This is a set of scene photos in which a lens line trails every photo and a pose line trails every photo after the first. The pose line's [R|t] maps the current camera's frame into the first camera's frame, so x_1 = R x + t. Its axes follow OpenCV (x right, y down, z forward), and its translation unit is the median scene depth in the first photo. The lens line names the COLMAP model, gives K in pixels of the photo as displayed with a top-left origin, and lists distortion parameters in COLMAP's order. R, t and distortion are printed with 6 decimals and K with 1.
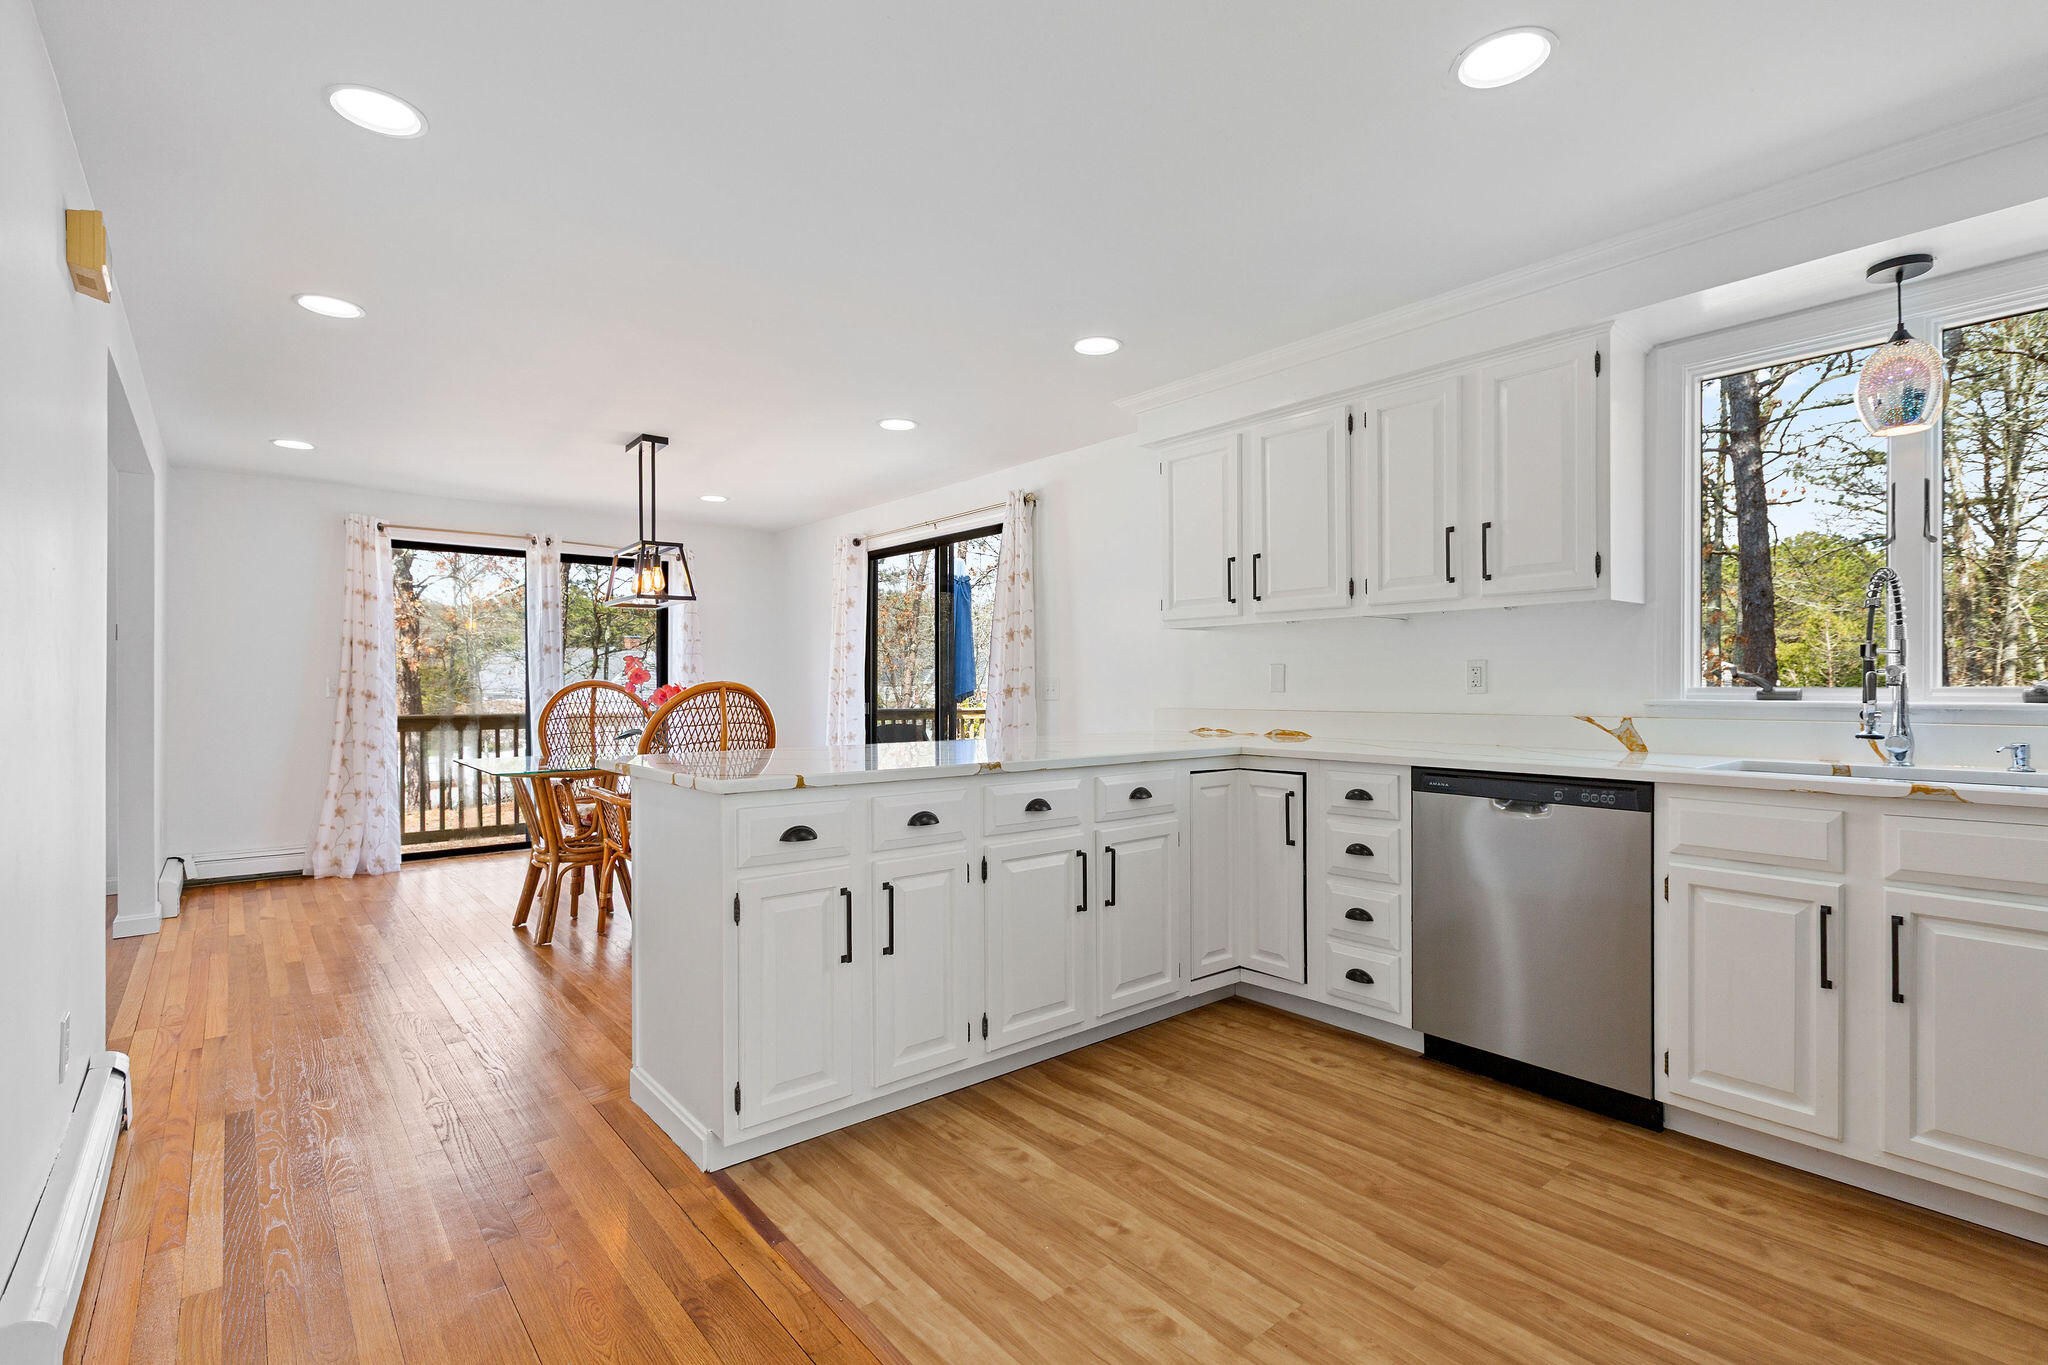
lens RADIAL K [[918.3, 0, 1019.3], [0, 918.3, 694.4], [0, 0, 1]] dist [-0.003089, -0.000291]
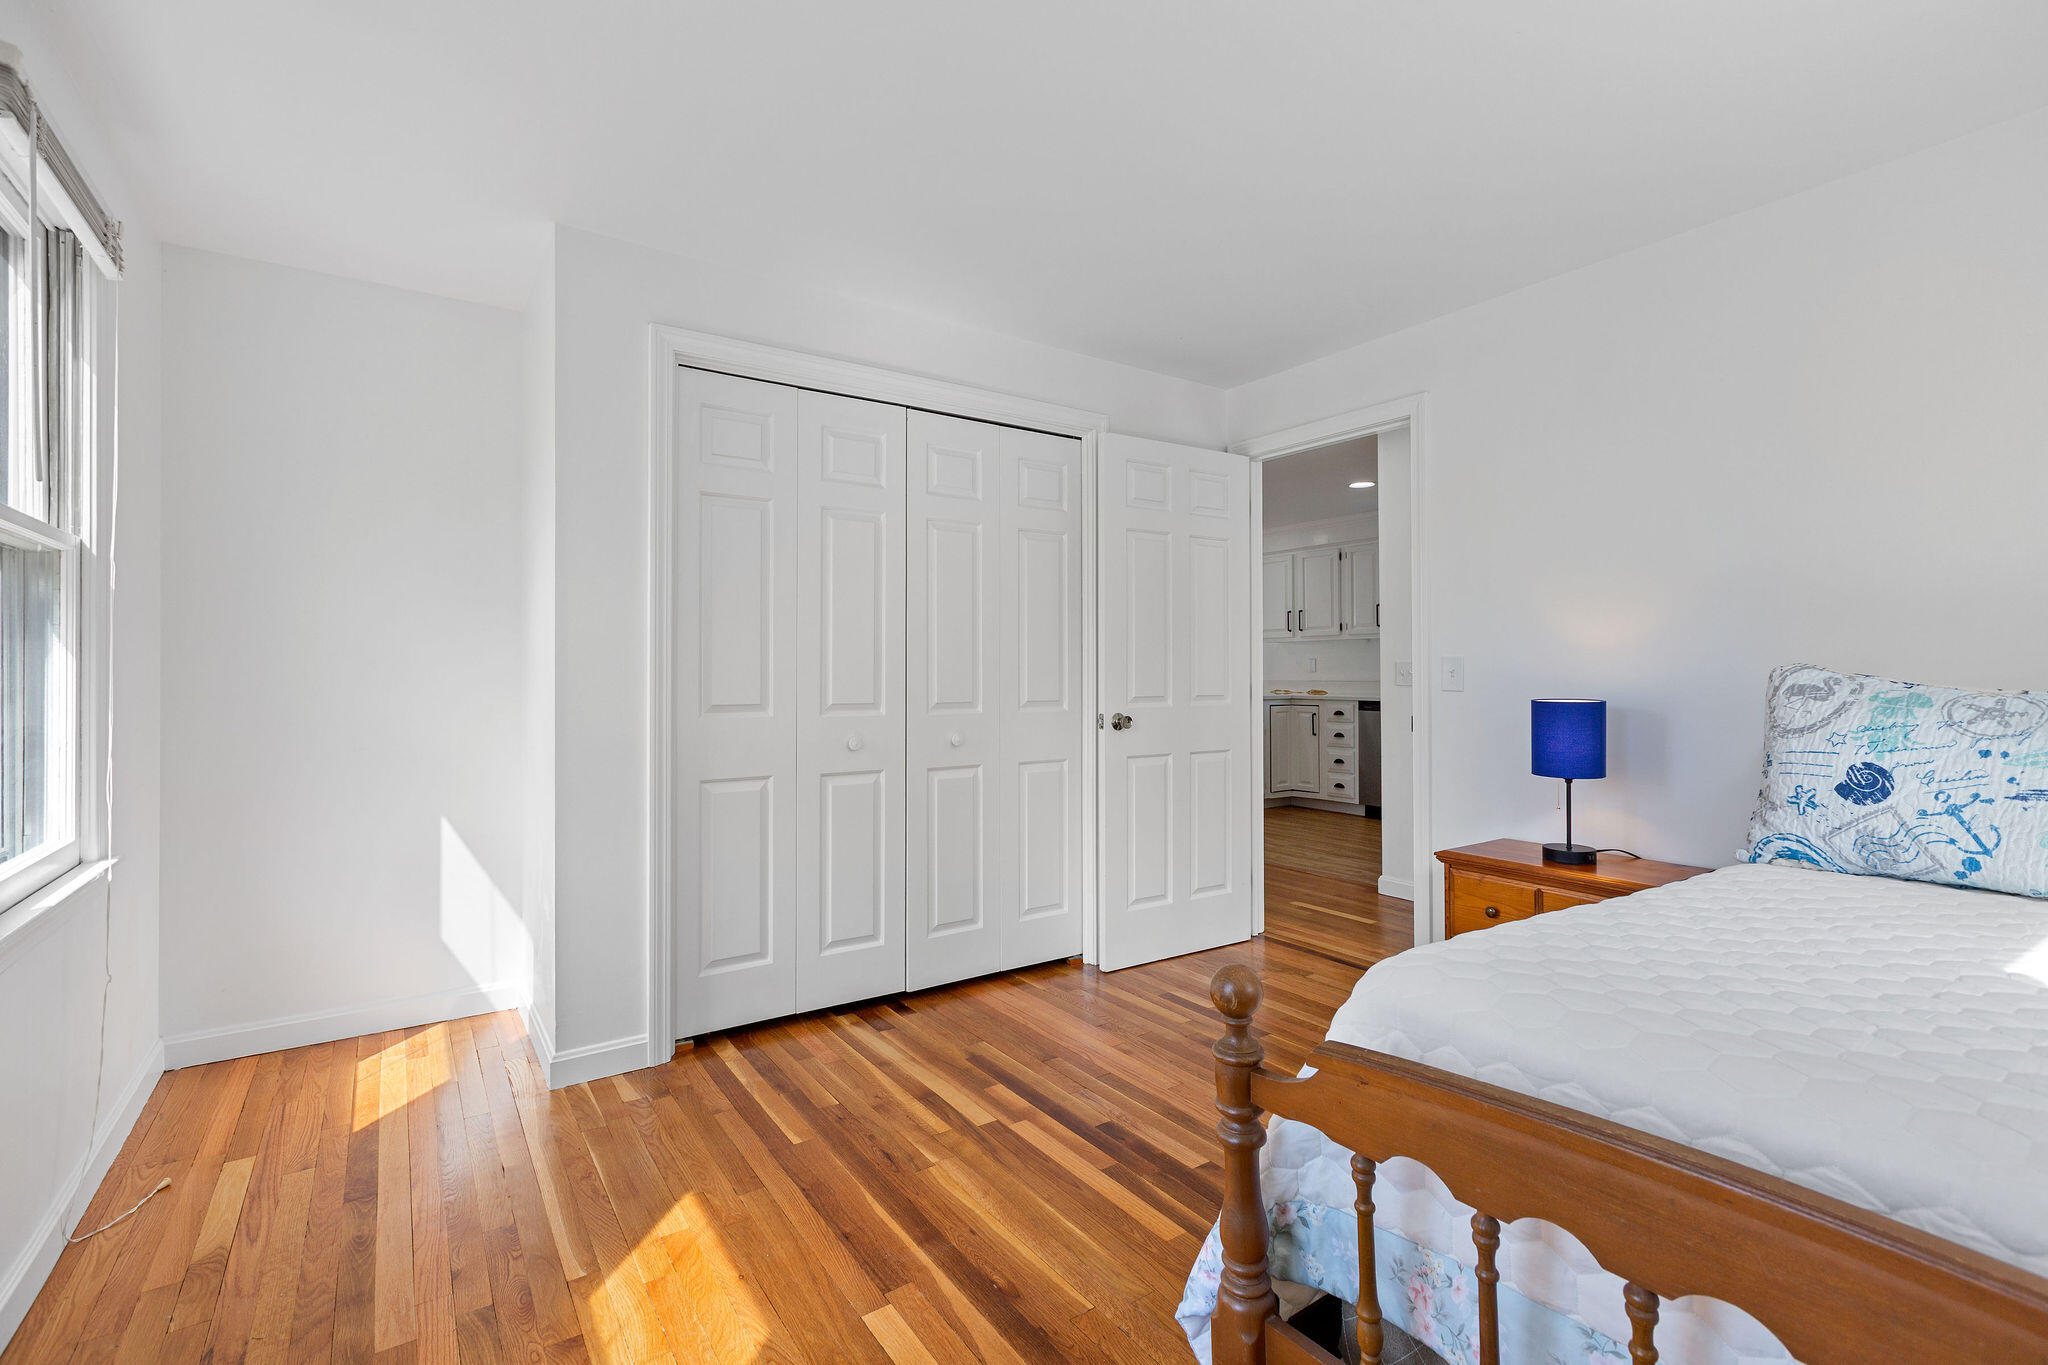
lens RADIAL K [[918.3, 0, 1021.2], [0, 918.3, 676.0], [0, 0, 1]] dist [-0.003089, -0.000291]
pose [[0.995676, -0.003866, -0.092818, -0.250933], [0.003454, 0.999983, -0.004604, 0.017074], [0.092835, 0.004264, 0.995672, -1.527703]]
